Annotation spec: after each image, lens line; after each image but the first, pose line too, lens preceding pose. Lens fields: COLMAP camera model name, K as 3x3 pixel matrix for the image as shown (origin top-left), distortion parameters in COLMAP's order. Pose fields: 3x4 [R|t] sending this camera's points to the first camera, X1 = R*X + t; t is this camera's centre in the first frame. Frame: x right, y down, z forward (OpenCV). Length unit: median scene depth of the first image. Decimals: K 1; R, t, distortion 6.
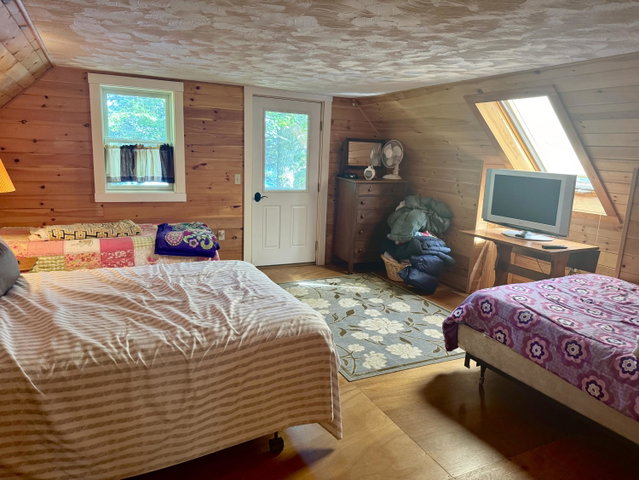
lens RADIAL K [[445.5, 0, 319.5], [0, 445.5, 240.0], [0, 0, 1]] dist [0.010666, 0.001908]
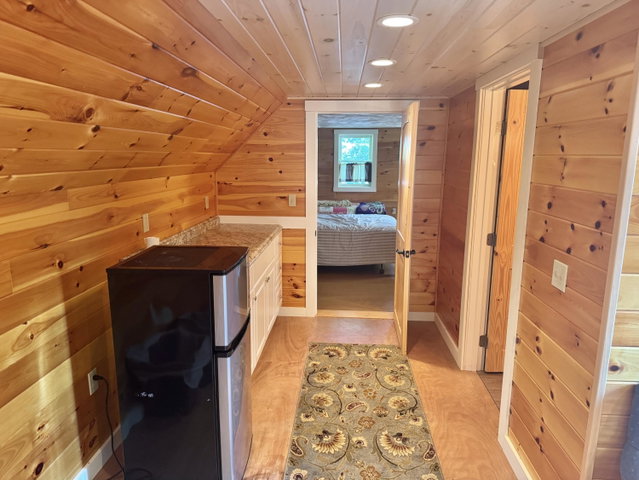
lens RADIAL K [[445.5, 0, 319.5], [0, 445.5, 240.0], [0, 0, 1]] dist [0.010666, 0.001908]
pose [[0.869038, 0.050853, -0.492125, 0.442519], [-0.058864, 0.998266, -0.000795, 0.136950], [0.491231, 0.029659, 0.870524, -0.775110]]
